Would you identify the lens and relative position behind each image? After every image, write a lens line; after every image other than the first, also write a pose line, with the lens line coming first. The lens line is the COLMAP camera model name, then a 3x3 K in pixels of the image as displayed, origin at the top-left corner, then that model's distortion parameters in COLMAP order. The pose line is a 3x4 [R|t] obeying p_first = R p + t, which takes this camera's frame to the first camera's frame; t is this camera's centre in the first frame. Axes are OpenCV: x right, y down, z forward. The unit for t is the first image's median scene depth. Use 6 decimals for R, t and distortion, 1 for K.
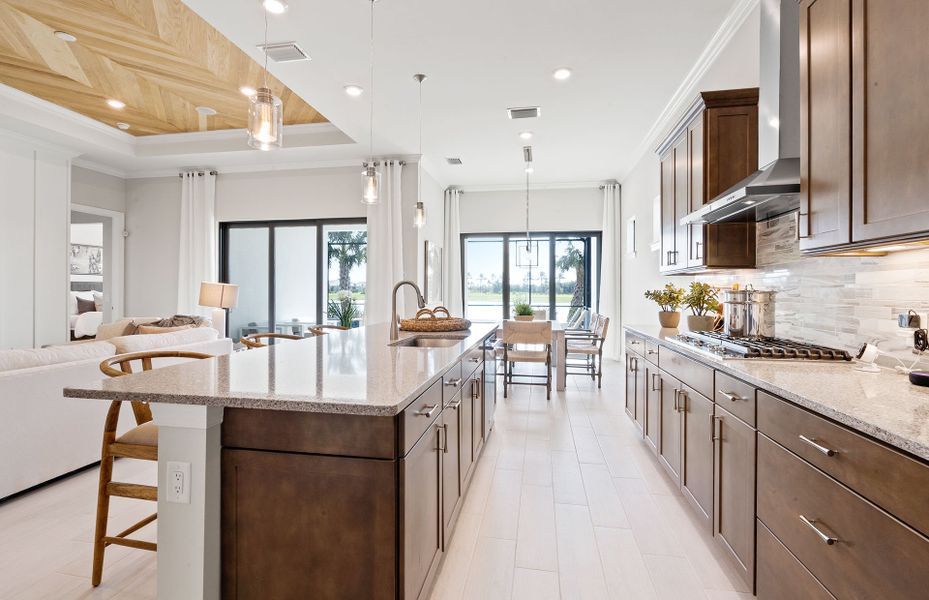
lens RADIAL K [[425.4, 0, 464.4], [0, 425.4, 293.3], [0, 0, 1]] dist [-0.005139, -0.000464]
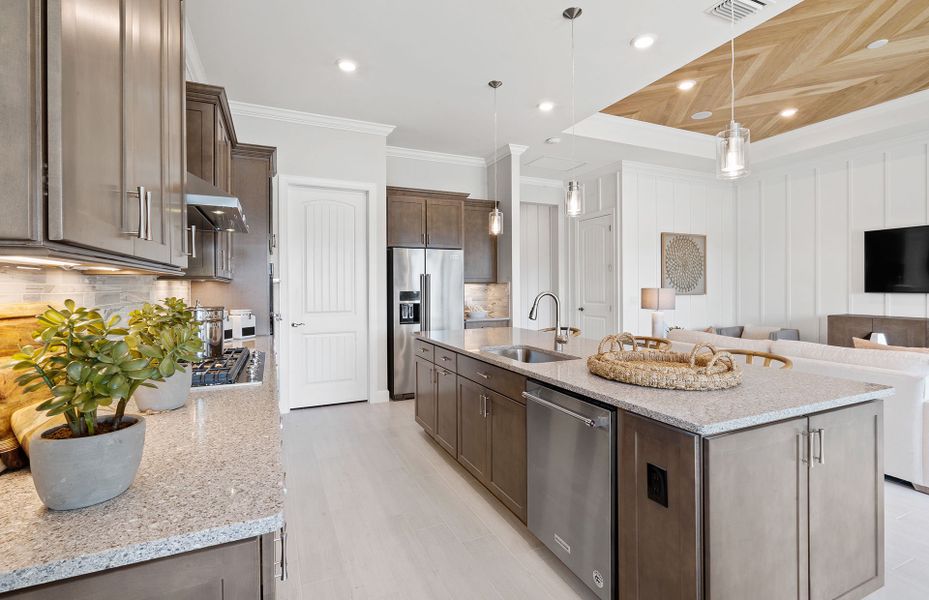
lens RADIAL K [[425.4, 0, 463.3], [0, 425.4, 292.1], [0, 0, 1]] dist [-0.005139, -0.000464]
pose [[-0.827537, 0.000219, -0.561412, 0.457290], [-0.004205, 0.999969, 0.006588, -0.023231], [0.561396, 0.007812, -0.827511, 1.352906]]
